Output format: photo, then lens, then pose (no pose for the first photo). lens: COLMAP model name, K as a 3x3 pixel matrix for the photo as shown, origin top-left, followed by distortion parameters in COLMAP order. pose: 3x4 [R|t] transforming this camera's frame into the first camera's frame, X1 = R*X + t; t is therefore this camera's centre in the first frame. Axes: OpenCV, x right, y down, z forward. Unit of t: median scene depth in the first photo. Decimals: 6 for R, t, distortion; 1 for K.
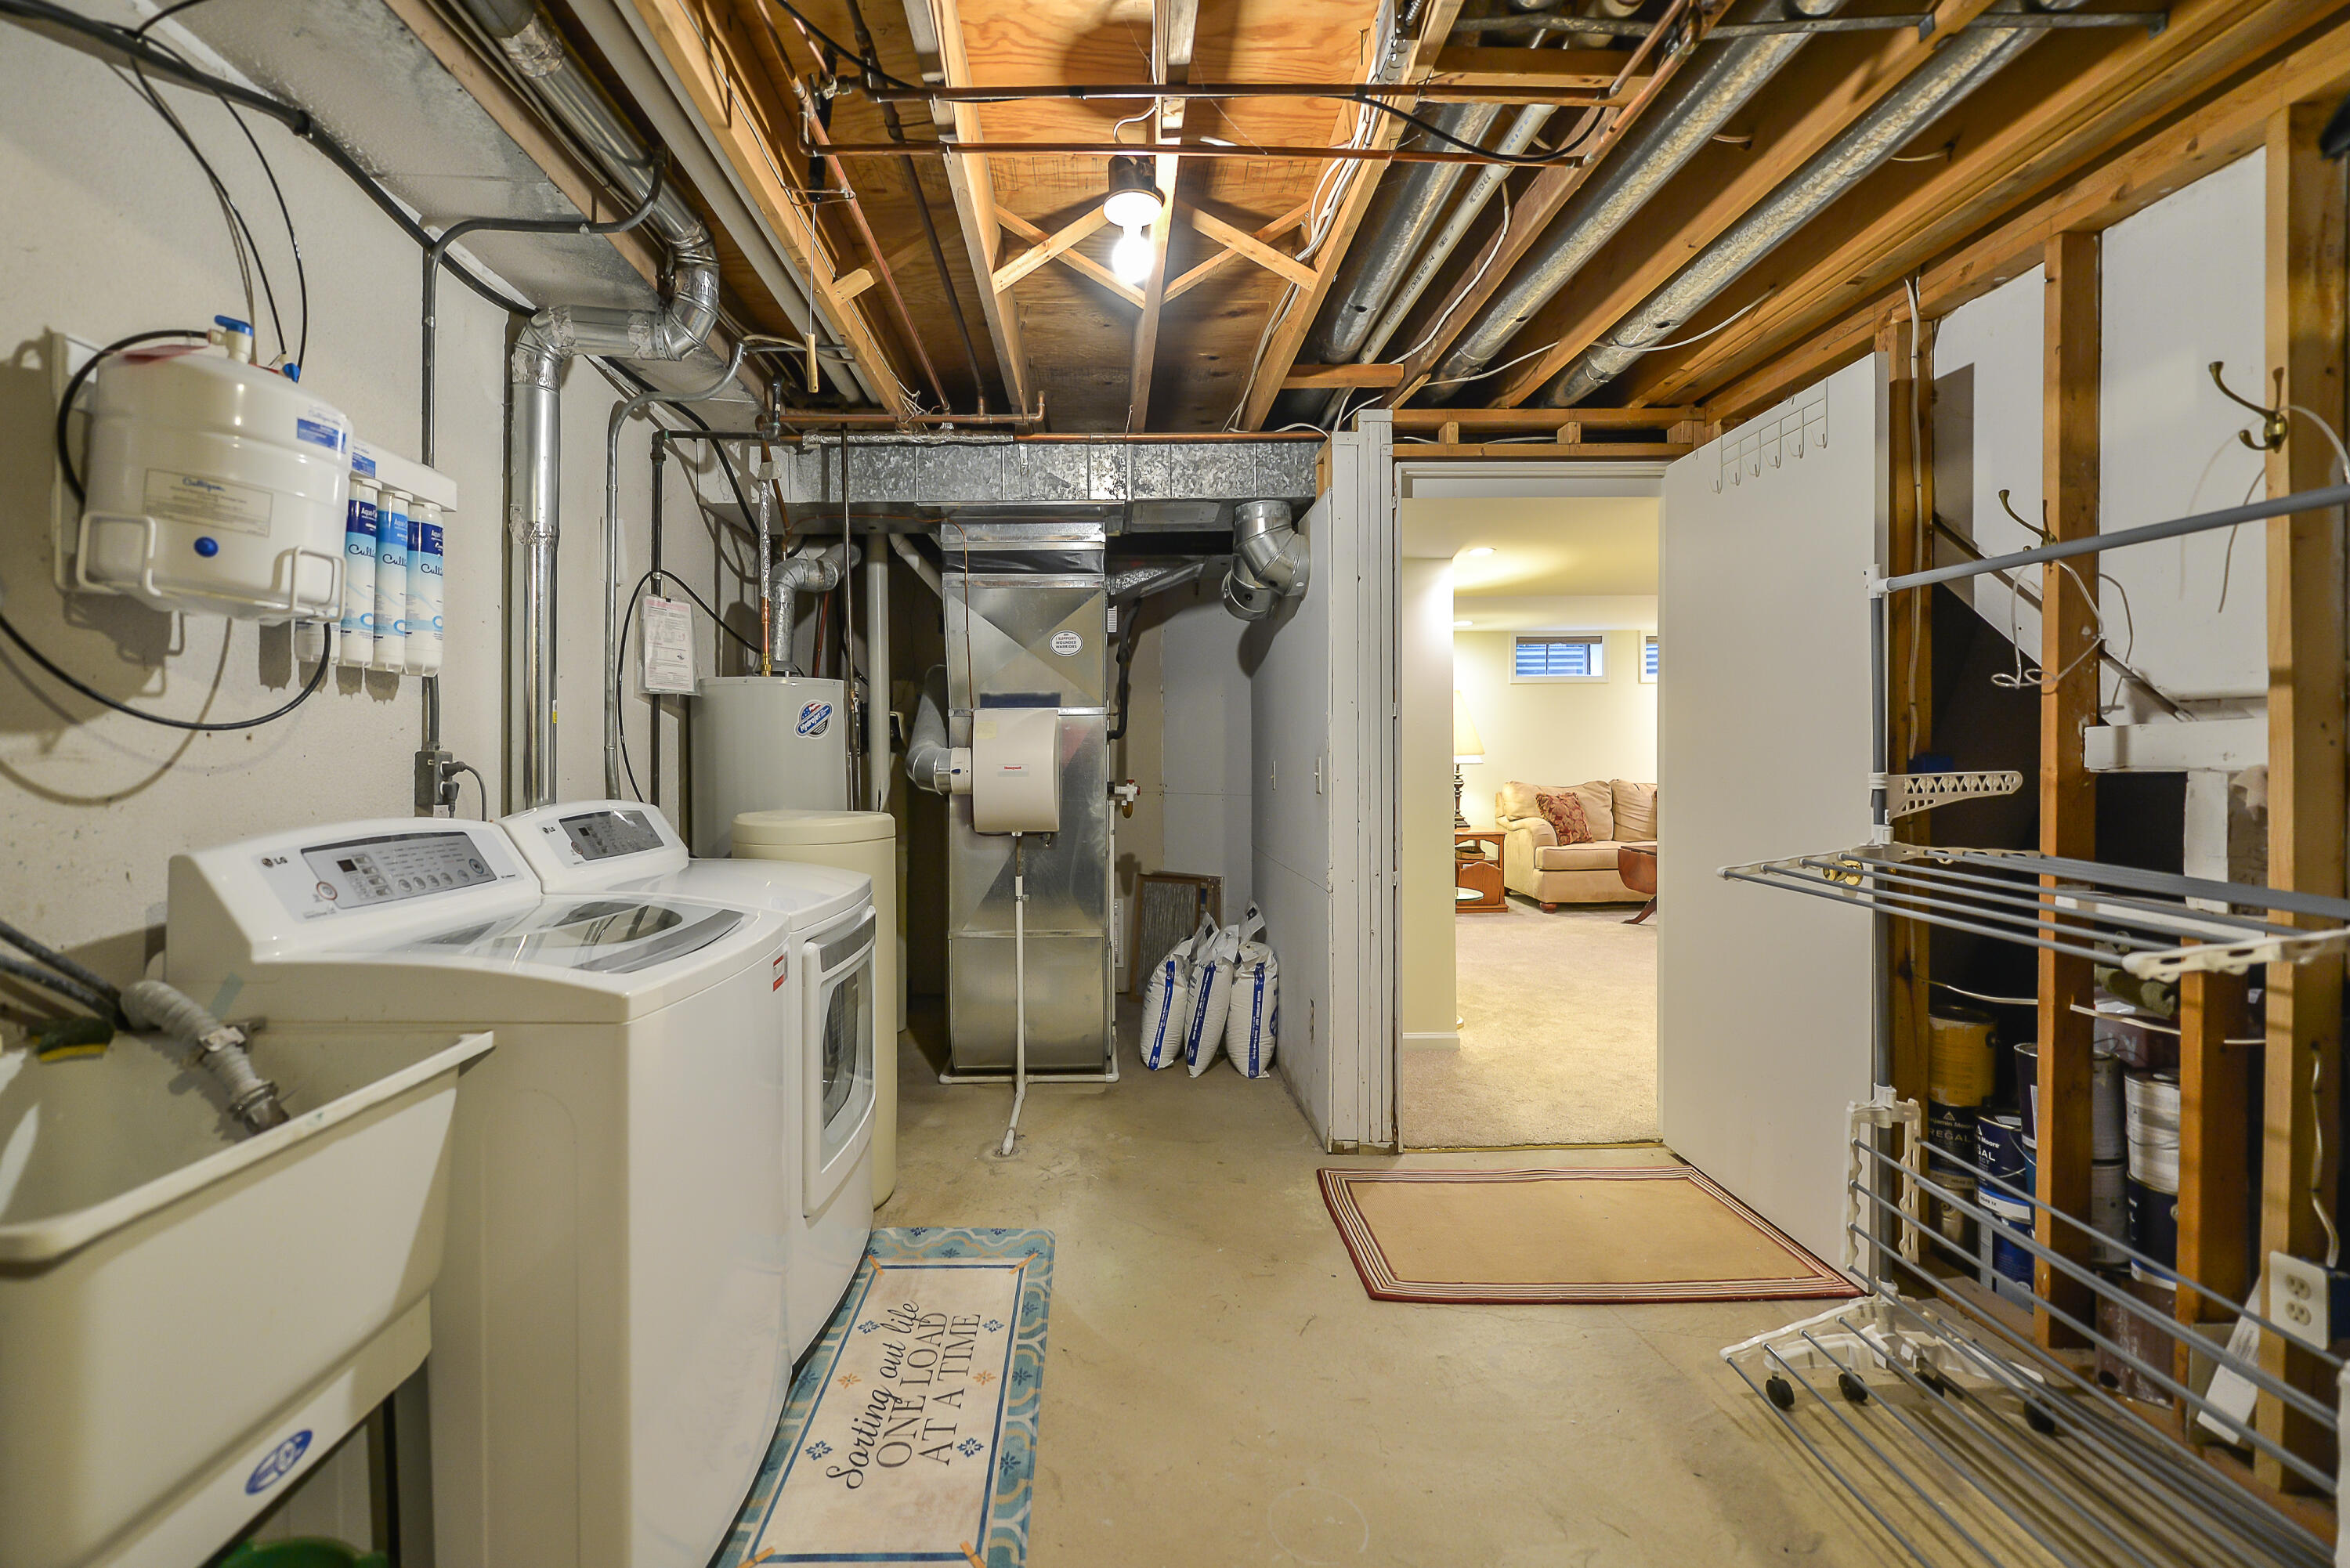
lens RADIAL K [[972.4, 0, 1154.8], [0, 972.4, 768.8], [0, 0, 1]] dist [-0.001045, 0.000067]
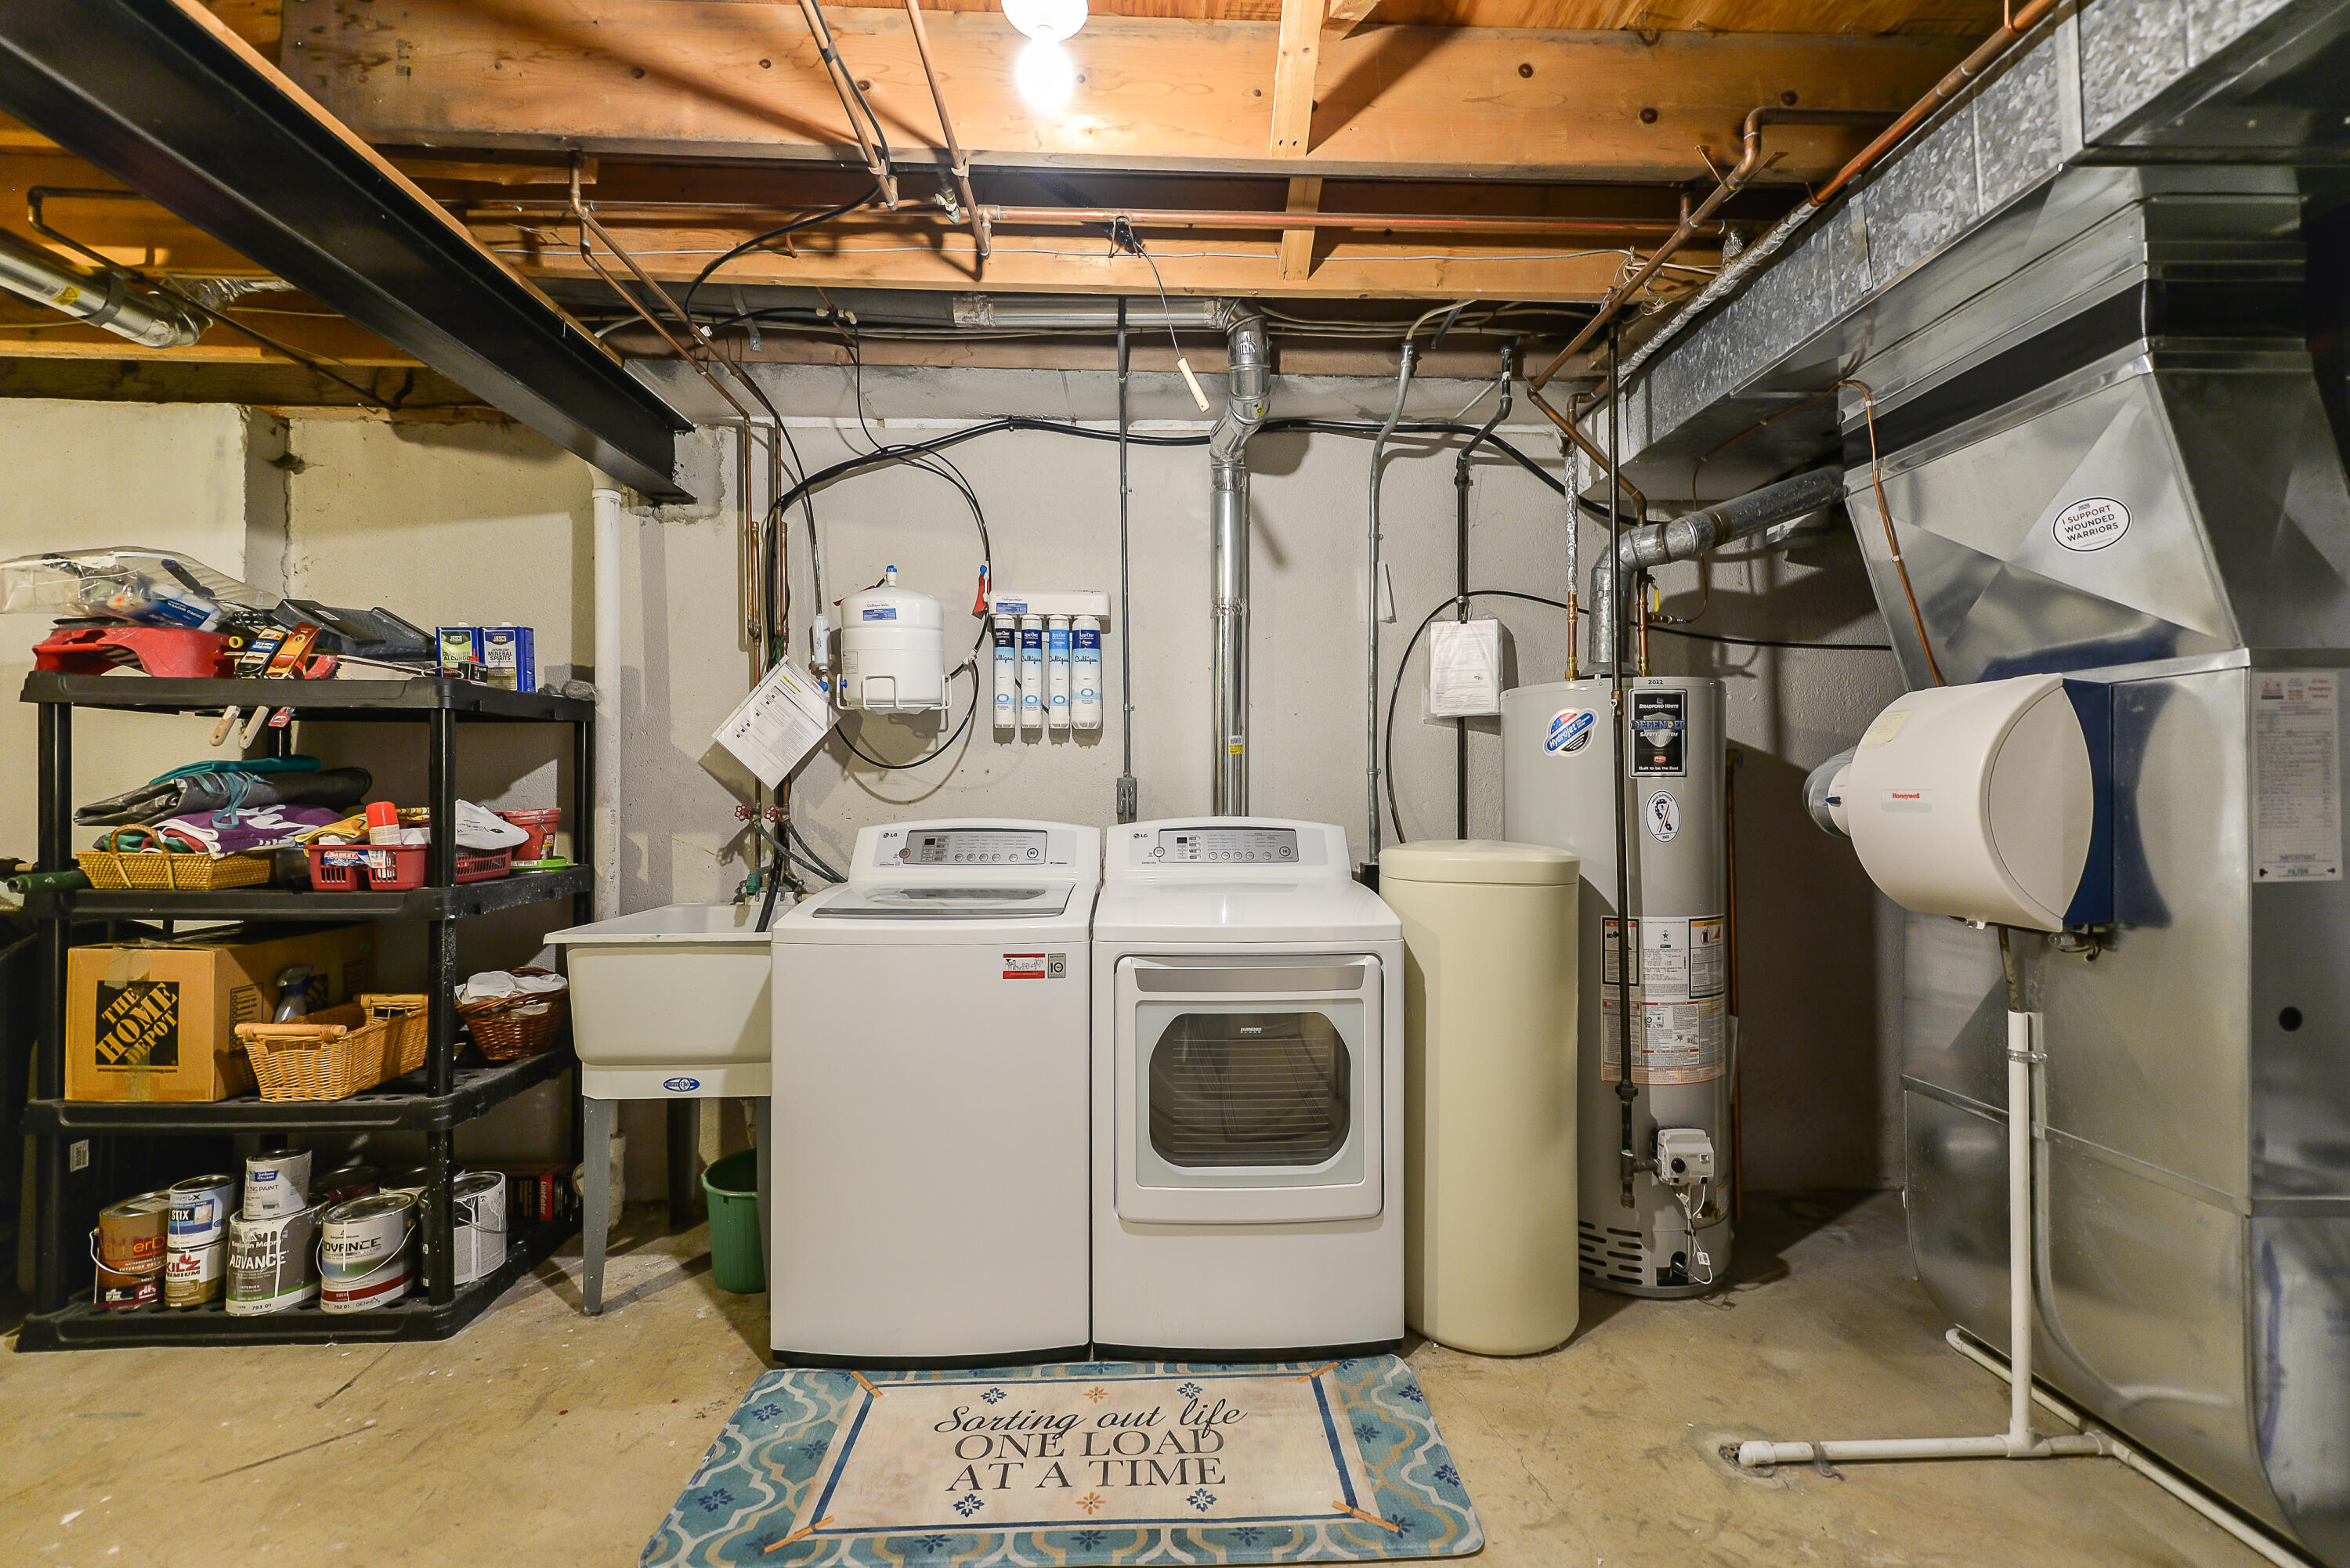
lens RADIAL K [[887.1, 0, 1170.9], [0, 887.1, 782.5], [0, 0, 1]] dist [0.004946, 0.000550]
pose [[0.004694, -0.002378, -0.999986, 0.434678], [-0.005972, 0.999979, -0.002406, -0.005854], [0.999971, 0.005983, 0.004680, 0.754988]]
